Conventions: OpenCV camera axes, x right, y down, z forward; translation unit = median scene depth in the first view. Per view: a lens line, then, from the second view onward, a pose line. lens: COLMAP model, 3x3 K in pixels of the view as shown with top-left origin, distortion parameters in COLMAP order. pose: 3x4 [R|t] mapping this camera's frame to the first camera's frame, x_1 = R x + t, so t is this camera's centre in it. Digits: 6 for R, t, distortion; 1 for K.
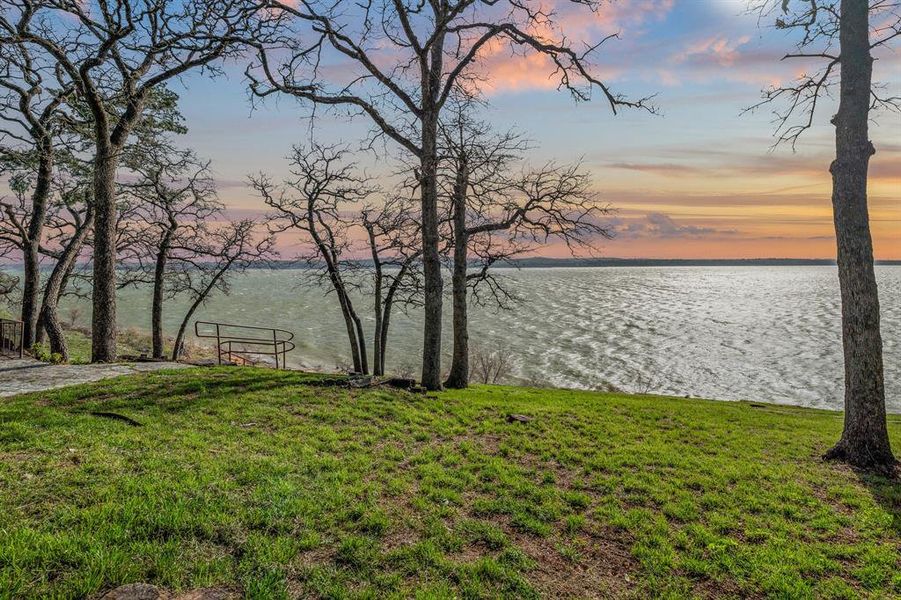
lens RADIAL K [[465.5, 0, 492.5], [0, 465.5, 262.4], [0, 0, 1]] dist [-0.000499, -0.002520]
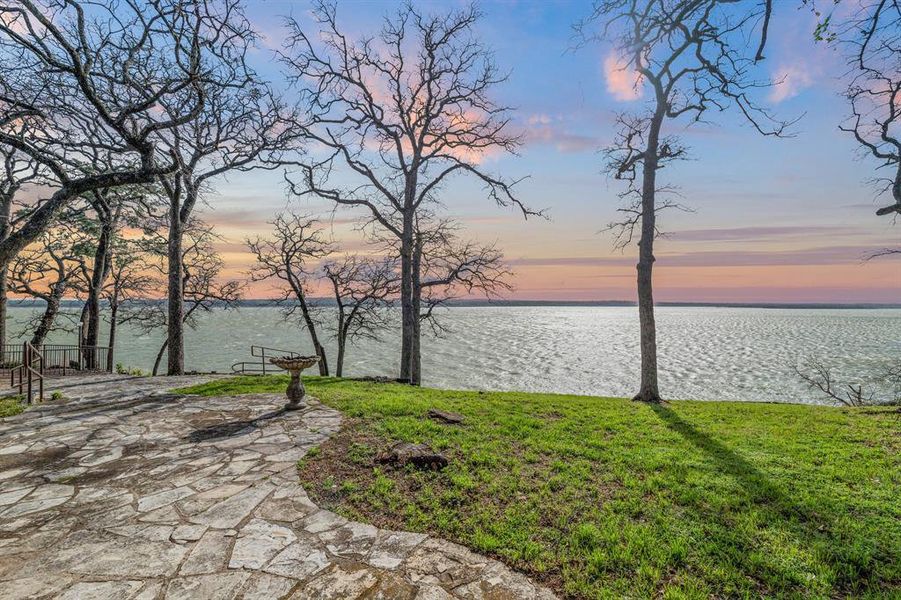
lens RADIAL K [[401.3, 0, 449.4], [0, 401.3, 304.1], [0, 0, 1]] dist [0.000791, -0.000311]
pose [[0.988839, 0.008521, 0.148743, -0.164802], [-0.008833, 0.999960, 0.001441, -0.010119], [-0.148725, -0.002738, 0.988875, -0.288242]]
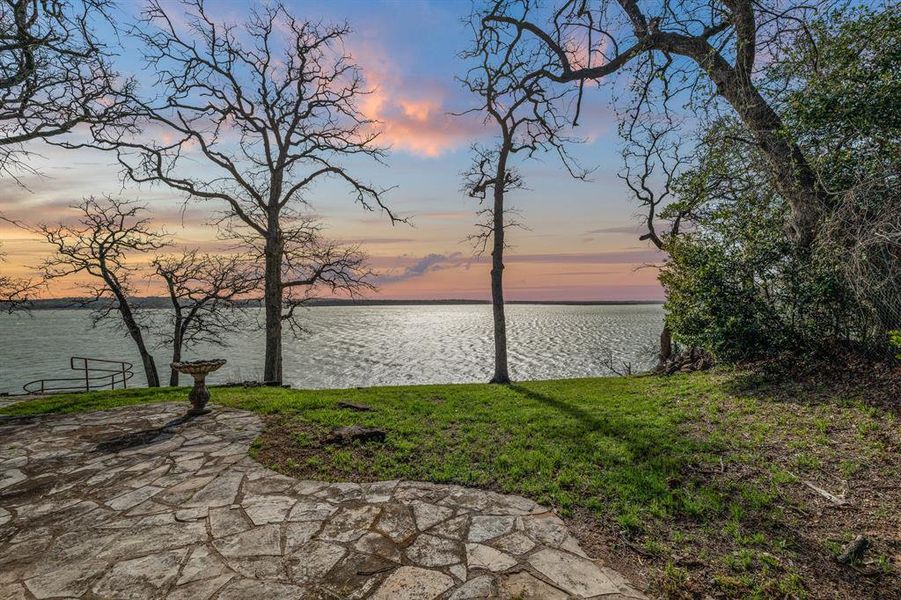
lens RADIAL K [[401.3, 0, 448.6], [0, 401.3, 298.5], [0, 0, 1]] dist [-0.000441, -0.000007]
pose [[0.864423, 0.007247, 0.502714, -0.247880], [-0.001117, 0.999921, -0.012493, -0.012489], [-0.502765, 0.010238, 0.864363, -0.336377]]
